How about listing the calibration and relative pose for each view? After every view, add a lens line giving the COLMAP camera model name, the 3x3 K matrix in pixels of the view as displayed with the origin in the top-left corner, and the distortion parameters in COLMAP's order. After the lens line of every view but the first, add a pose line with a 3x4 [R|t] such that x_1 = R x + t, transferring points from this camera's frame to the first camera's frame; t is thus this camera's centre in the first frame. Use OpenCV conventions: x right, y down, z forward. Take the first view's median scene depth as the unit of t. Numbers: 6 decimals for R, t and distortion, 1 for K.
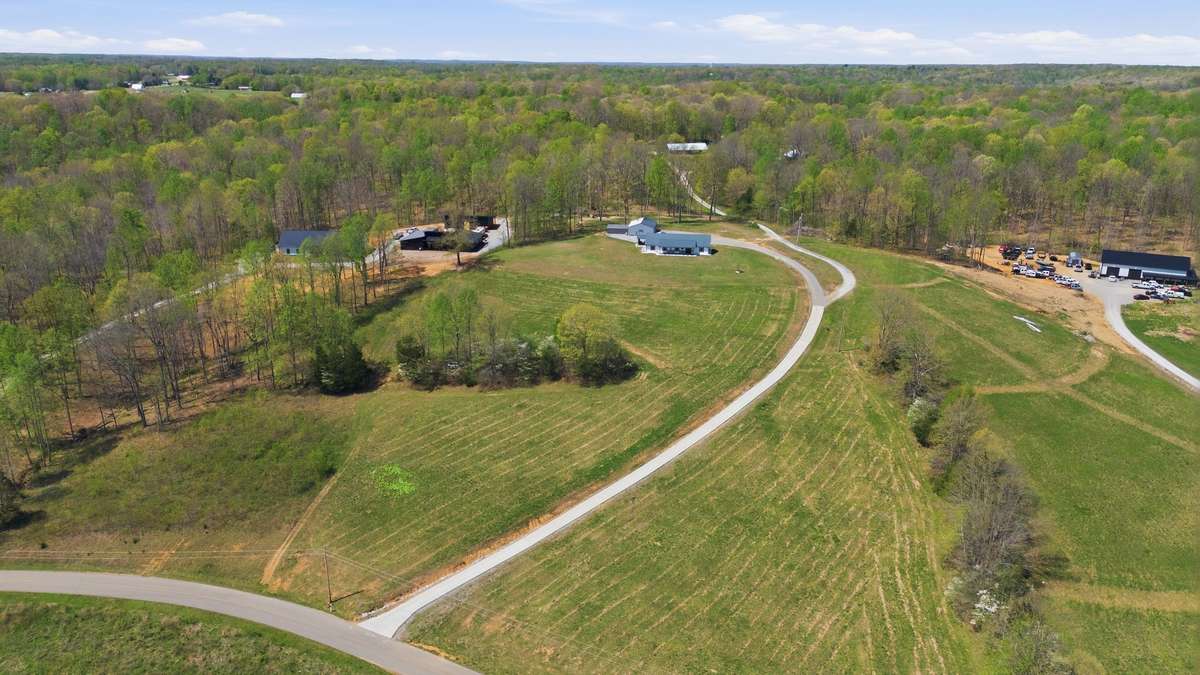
lens RADIAL K [[899.5, 0, 590.0], [0, 899.5, 334.5], [0, 0, 1]] dist [0.069109, -0.059340]
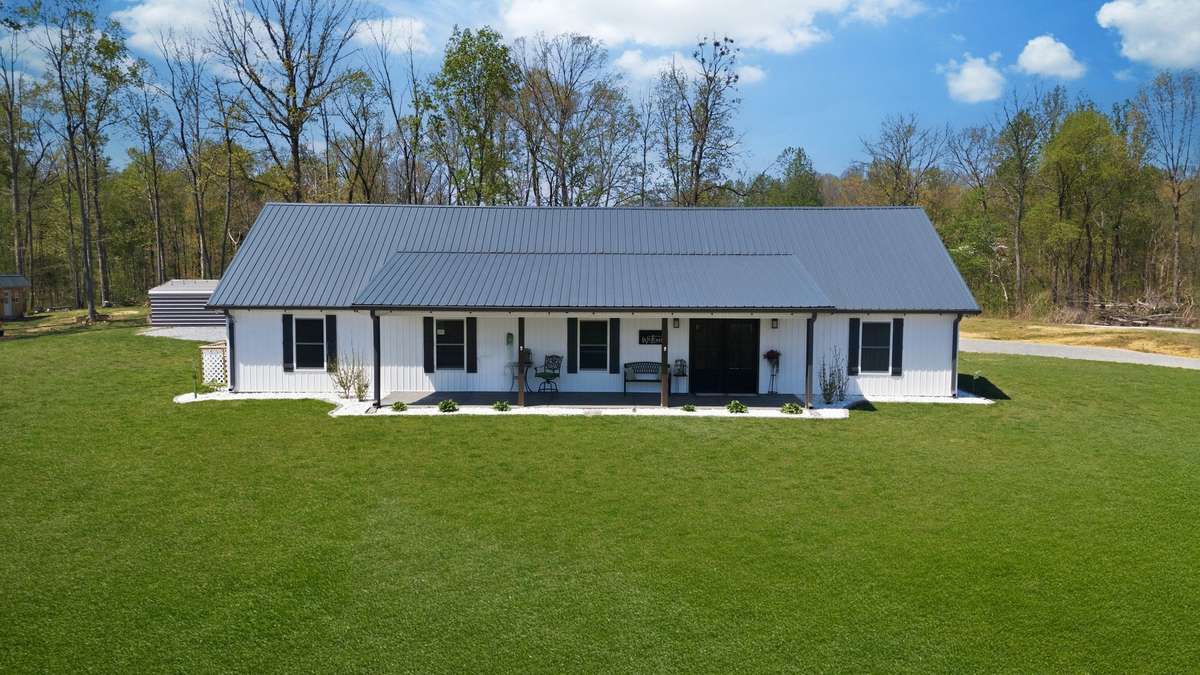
lens RADIAL K [[899.5, 0, 608.7], [0, 899.5, 345.4], [0, 0, 1]] dist [0.069109, -0.059340]
pose [[0.985244, -0.009058, 0.170918, 0.126792], [0.045862, 0.976053, -0.212641, -0.116277], [-0.164899, 0.217342, 0.962066, 1.393527]]
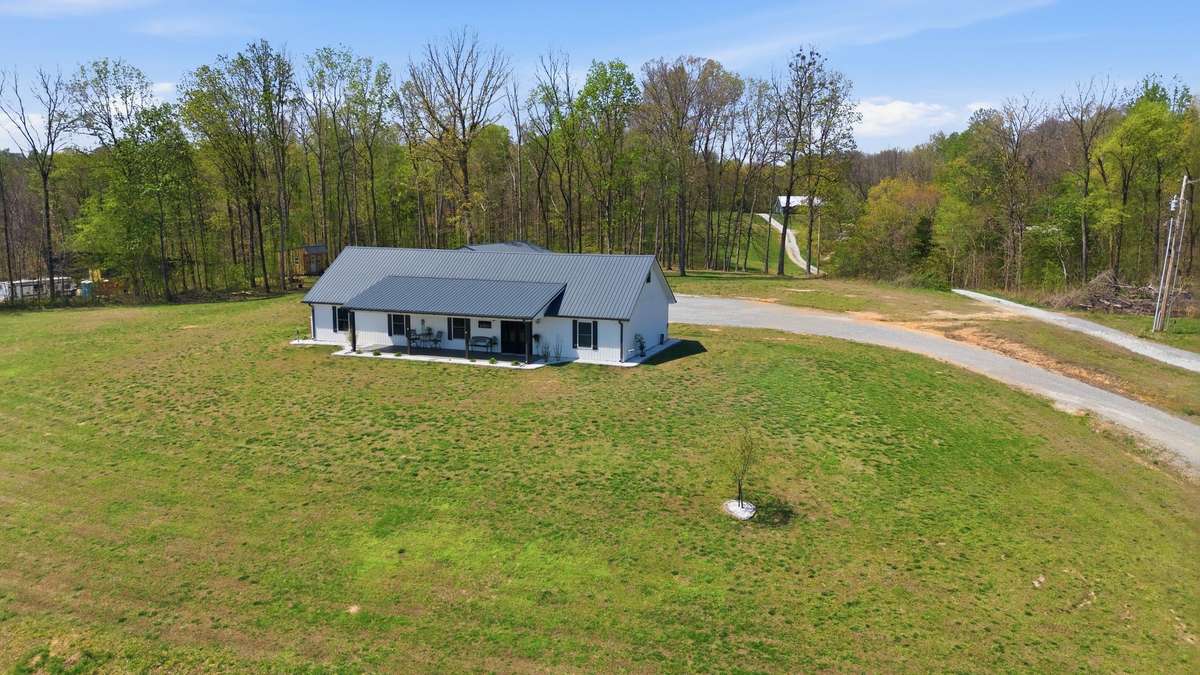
lens RADIAL K [[899.5, 0, 598.0], [0, 899.5, 345.4], [0, 0, 1]] dist [0.069109, -0.059340]
pose [[0.982760, 0.033008, -0.181914, 0.236597], [-0.058540, 0.988864, -0.136825, -0.104367], [0.175372, 0.145116, 0.973748, 1.265770]]
